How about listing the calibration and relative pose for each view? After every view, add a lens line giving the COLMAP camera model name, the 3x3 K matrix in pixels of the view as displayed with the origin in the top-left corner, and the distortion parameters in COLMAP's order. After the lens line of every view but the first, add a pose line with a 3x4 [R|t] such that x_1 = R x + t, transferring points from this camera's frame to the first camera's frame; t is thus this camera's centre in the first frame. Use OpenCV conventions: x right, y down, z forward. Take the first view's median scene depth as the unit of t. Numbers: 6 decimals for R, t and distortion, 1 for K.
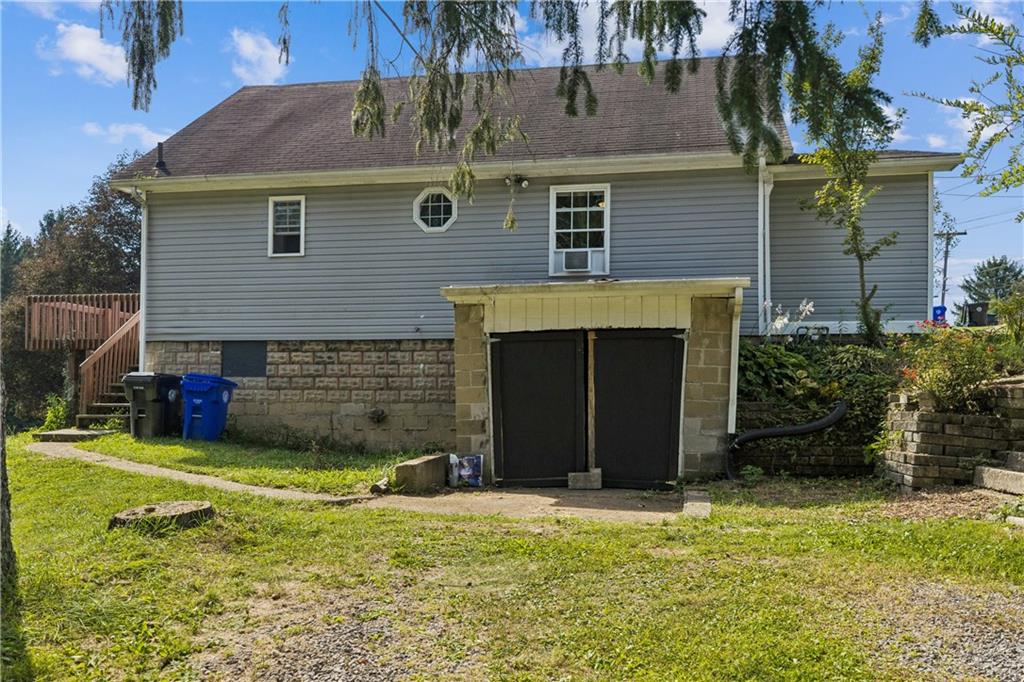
lens RADIAL K [[861.4, 0, 512.8], [0, 861.4, 350.9], [0, 0, 1]] dist [-0.008149, 0.001662]
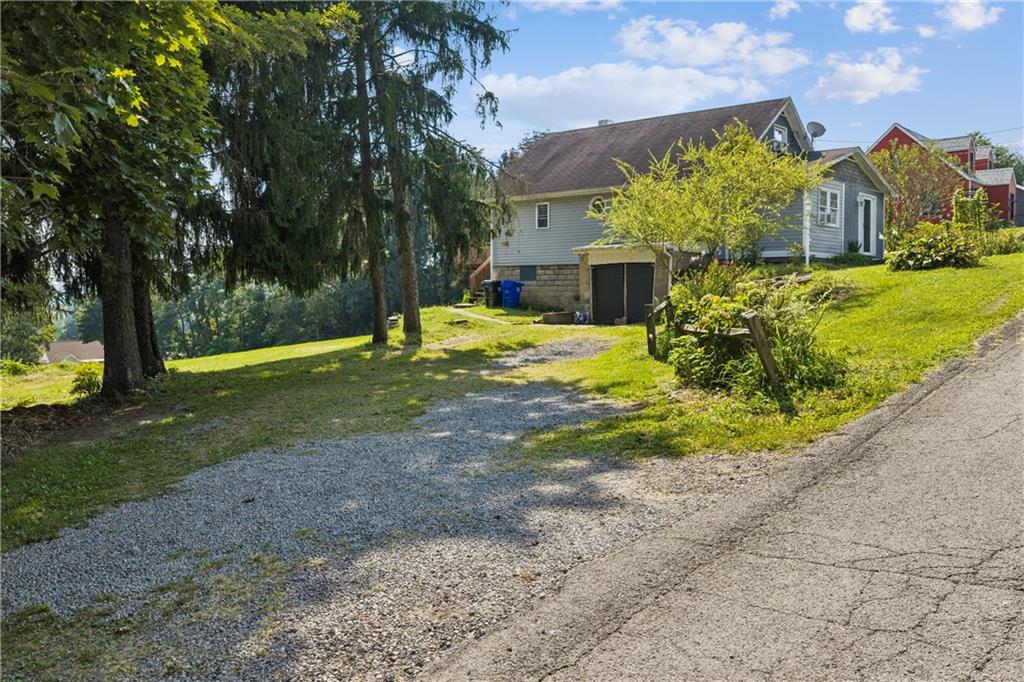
lens RADIAL K [[861.4, 0, 510.9], [0, 861.4, 340.0], [0, 0, 1]] dist [-0.008149, 0.001662]
pose [[0.864122, 0.019372, -0.502910, 0.882457], [0.043682, 0.992601, 0.113291, -0.083243], [0.501383, -0.119865, 0.856882, -1.124959]]
